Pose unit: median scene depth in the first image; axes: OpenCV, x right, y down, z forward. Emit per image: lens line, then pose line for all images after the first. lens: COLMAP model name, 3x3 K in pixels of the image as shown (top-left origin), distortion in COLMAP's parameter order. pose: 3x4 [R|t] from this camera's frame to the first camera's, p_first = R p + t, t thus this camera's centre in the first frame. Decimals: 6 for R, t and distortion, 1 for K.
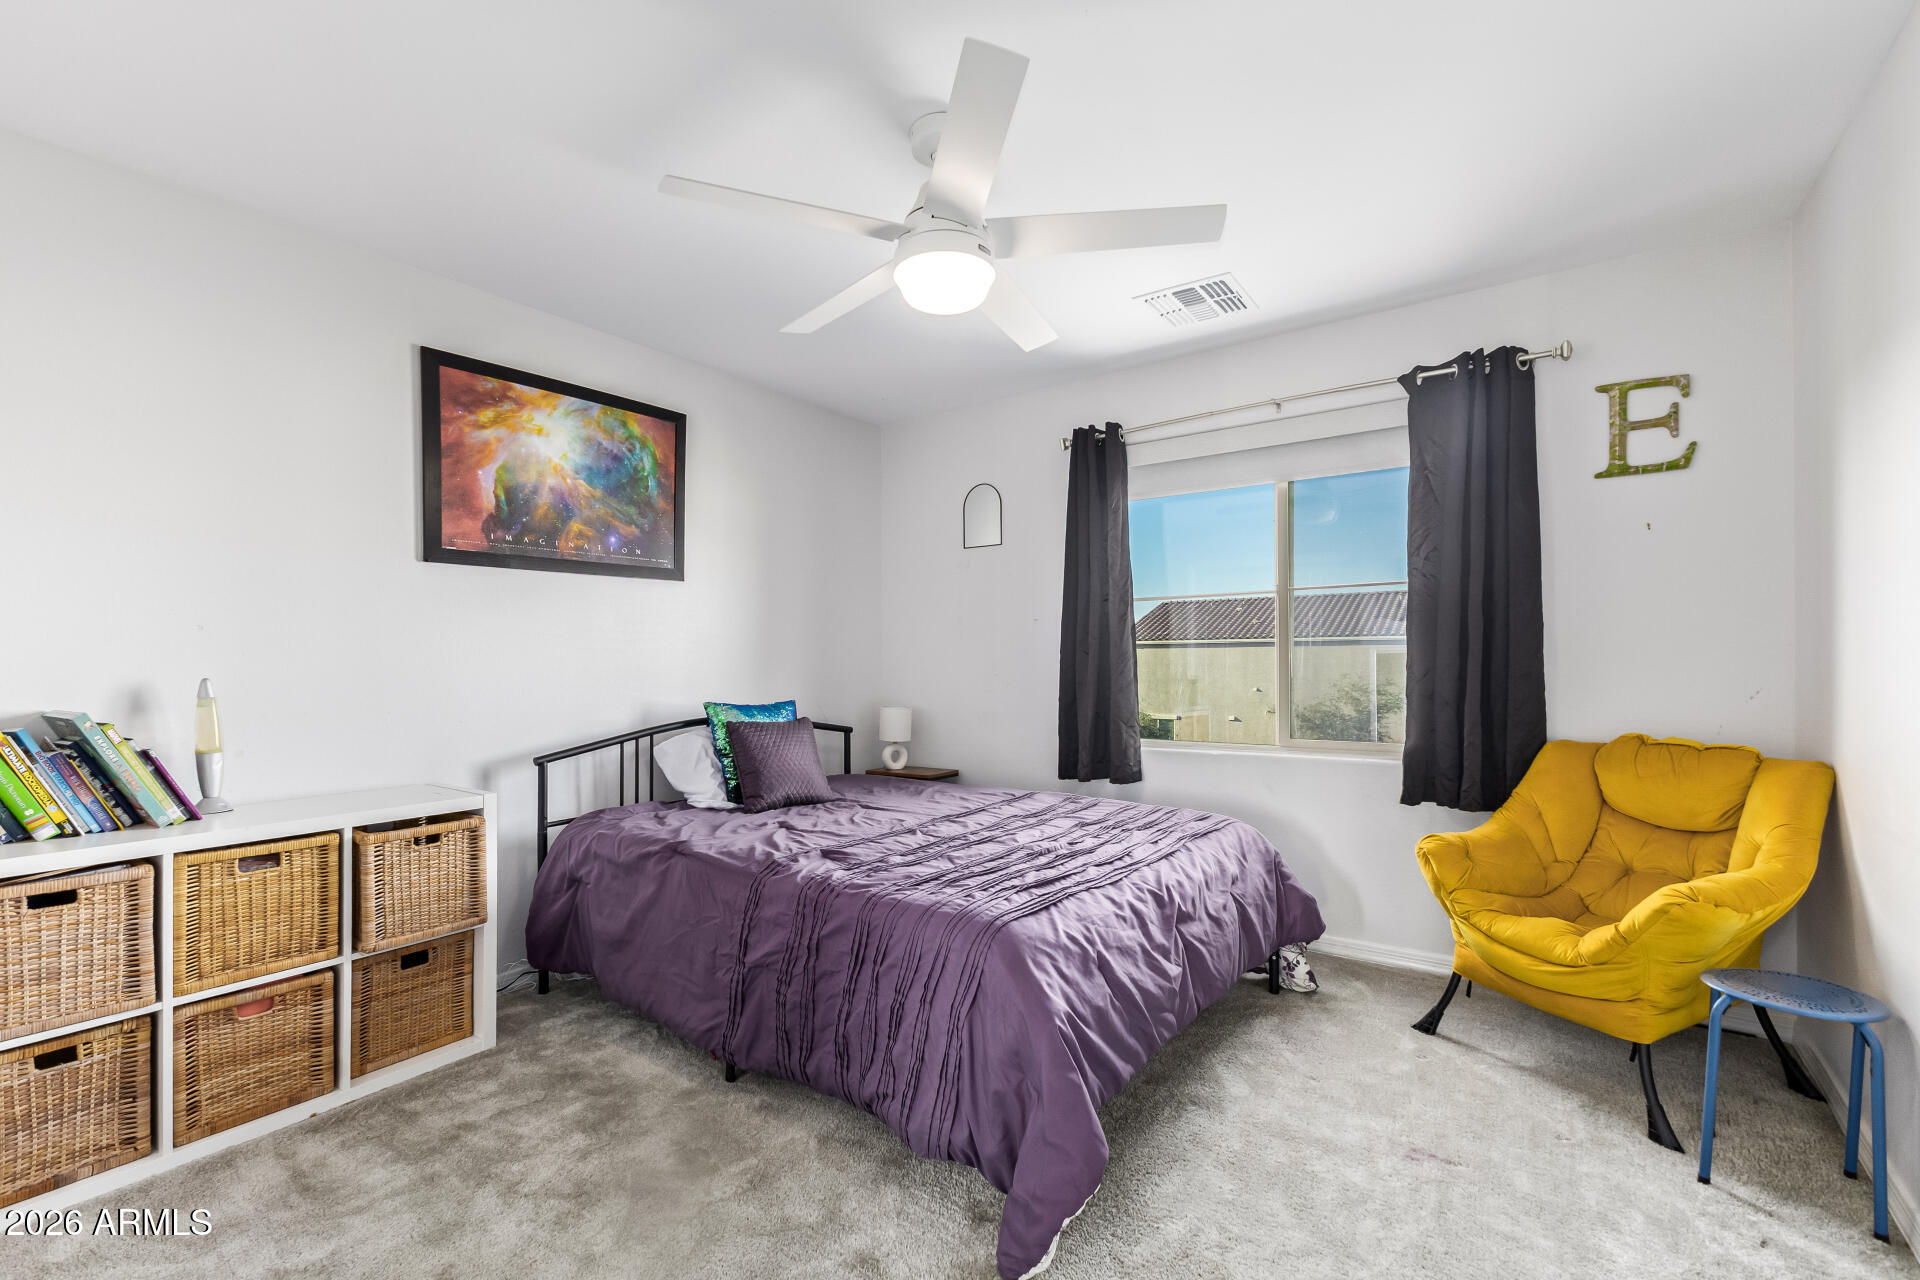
lens RADIAL K [[828.3, 0, 965.8], [0, 828.3, 650.6], [0, 0, 1]] dist [0.011436, -0.000776]
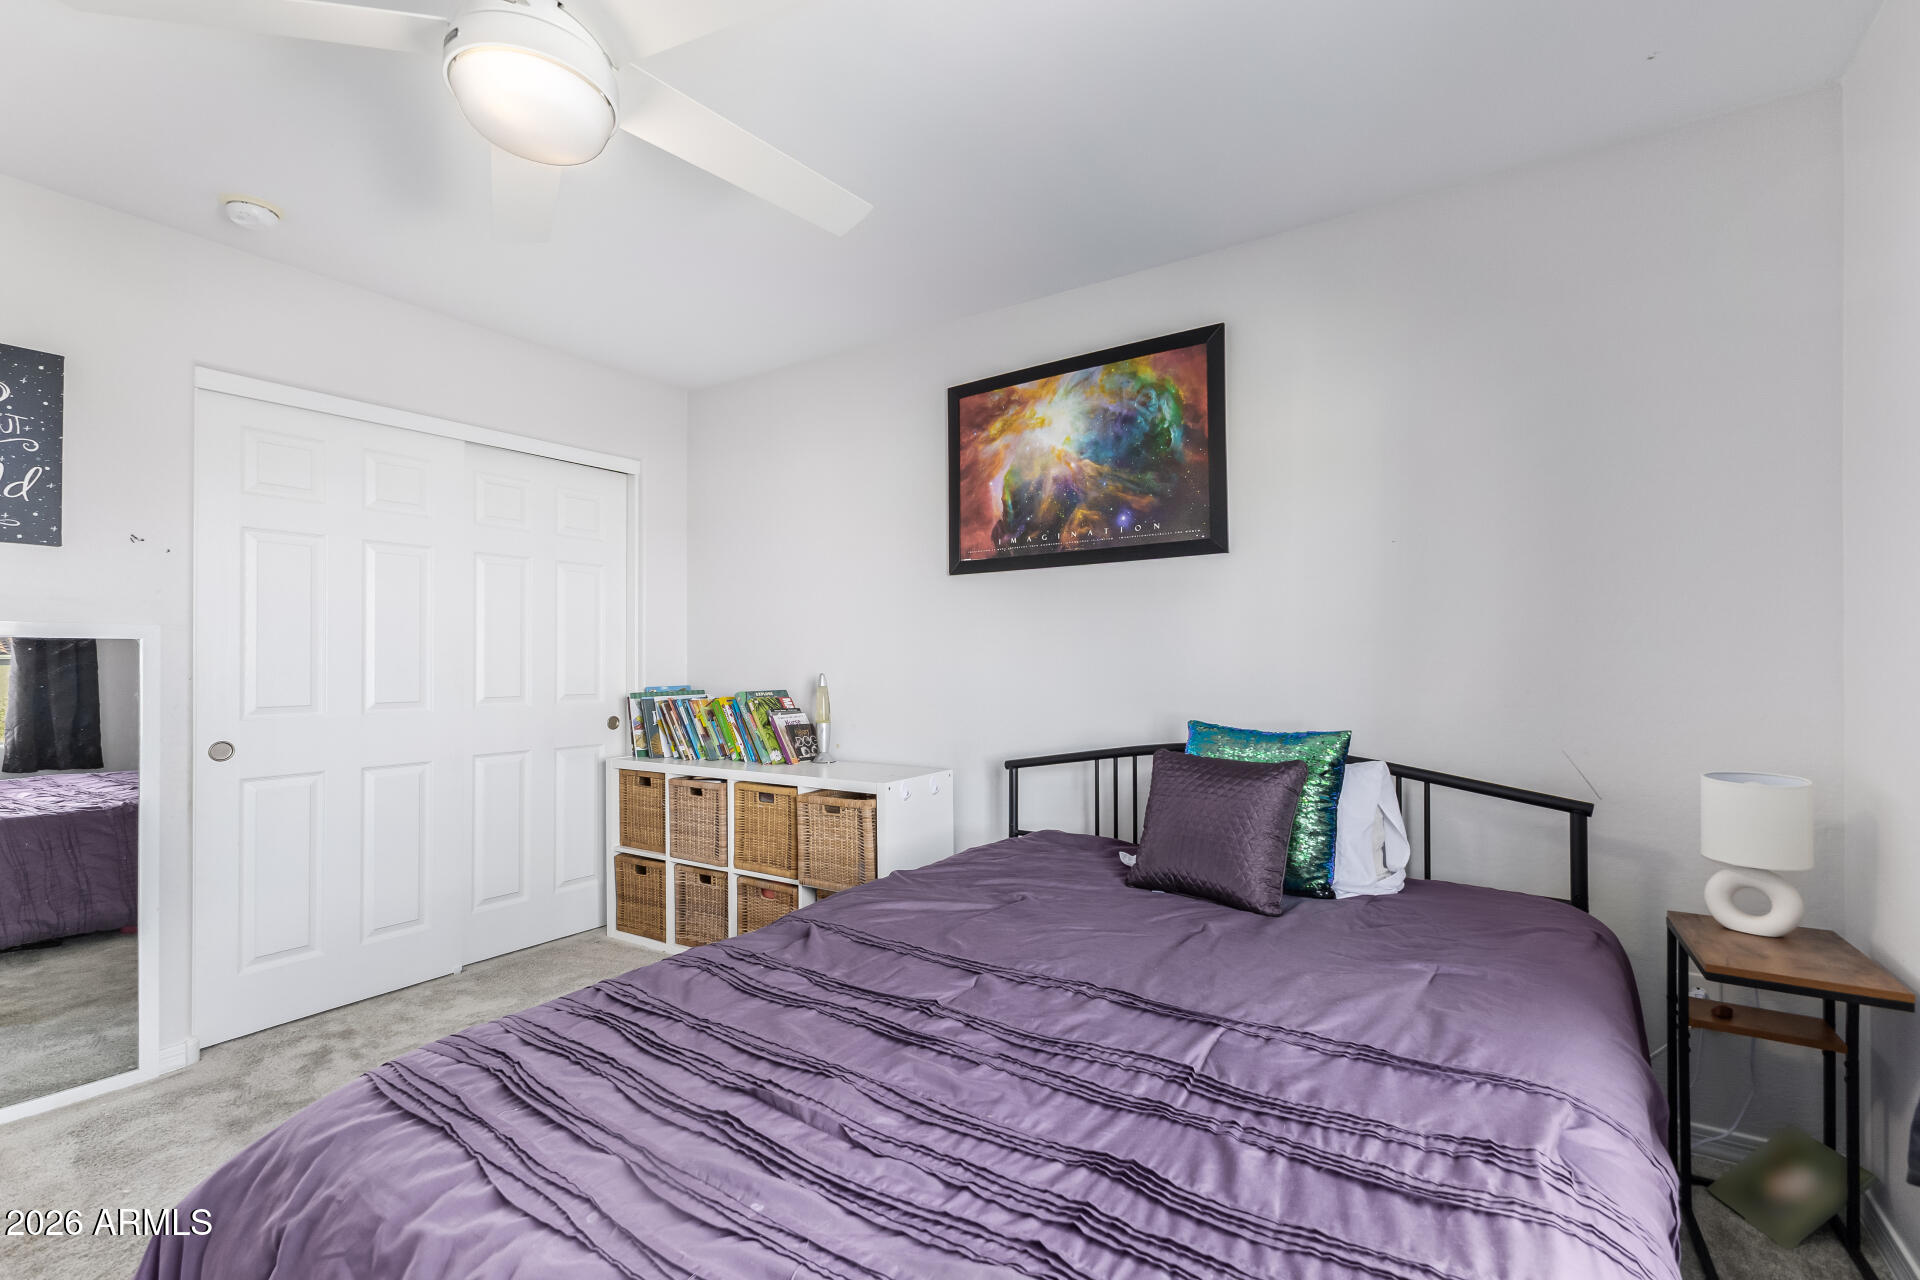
lens RADIAL K [[828.3, 0, 966.9], [0, 828.3, 651.2], [0, 0, 1]] dist [0.011436, -0.000776]
pose [[0.049946, -0.005655, -0.998736, 0.448265], [0.014267, 0.999886, -0.004948, 0.003205], [0.998650, -0.014002, 0.050021, 0.883263]]
